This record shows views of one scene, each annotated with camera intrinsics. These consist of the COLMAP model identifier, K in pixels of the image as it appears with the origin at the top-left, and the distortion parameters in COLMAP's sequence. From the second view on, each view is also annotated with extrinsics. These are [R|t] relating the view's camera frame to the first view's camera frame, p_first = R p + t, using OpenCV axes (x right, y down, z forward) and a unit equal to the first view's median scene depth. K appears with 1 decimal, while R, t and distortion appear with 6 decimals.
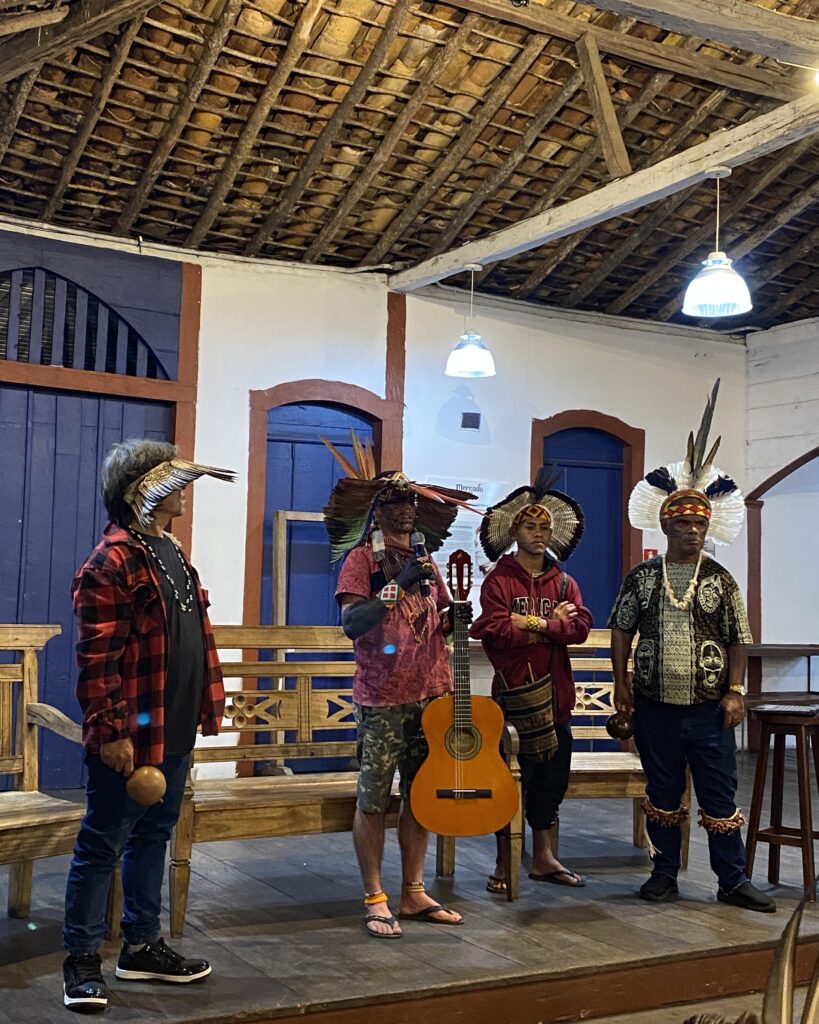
lens RADIAL K [[1311.1, 0, 427.6], [0, 1311.1, 485.9], [0, 0, 1]] dist [0.064426, 0.000000]
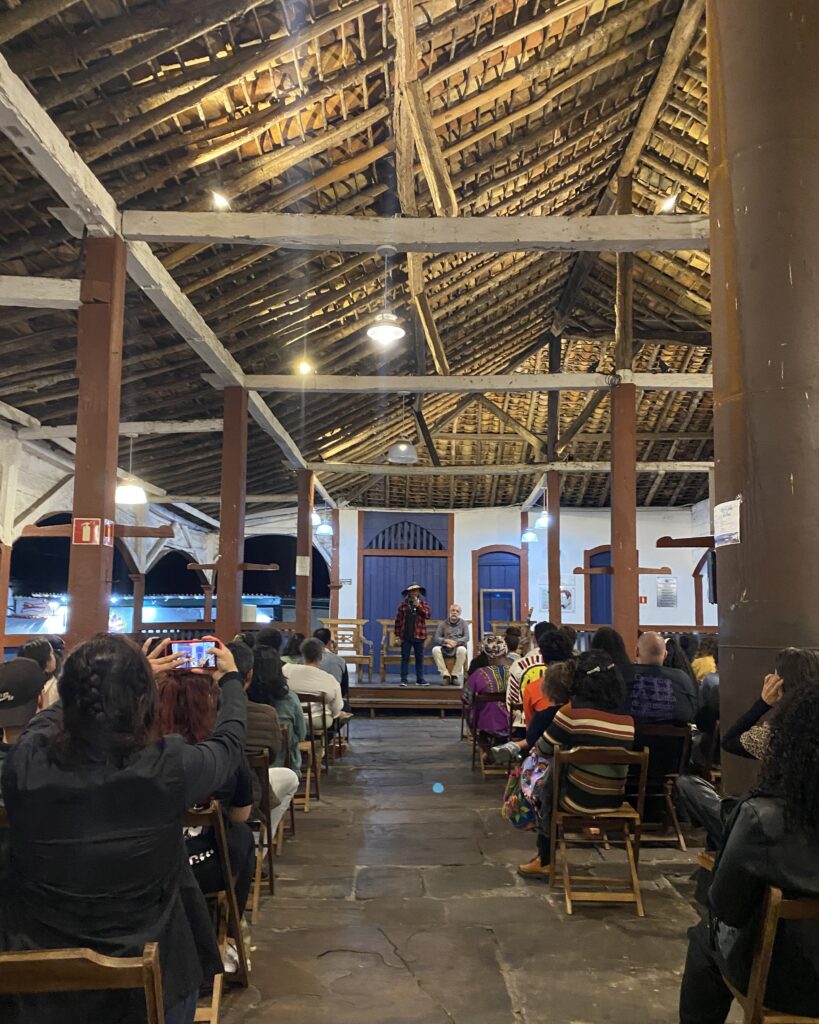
lens RADIAL K [[890.7, 0, 404.7], [0, 890.7, 519.0], [0, 0, 1]] dist [-0.000207, 0.001100]
pose [[0.842807, -0.083822, -0.531649, 0.913355], [0.058325, 0.996205, -0.064605, -0.021599], [0.535047, 0.023441, 0.844497, -0.930731]]
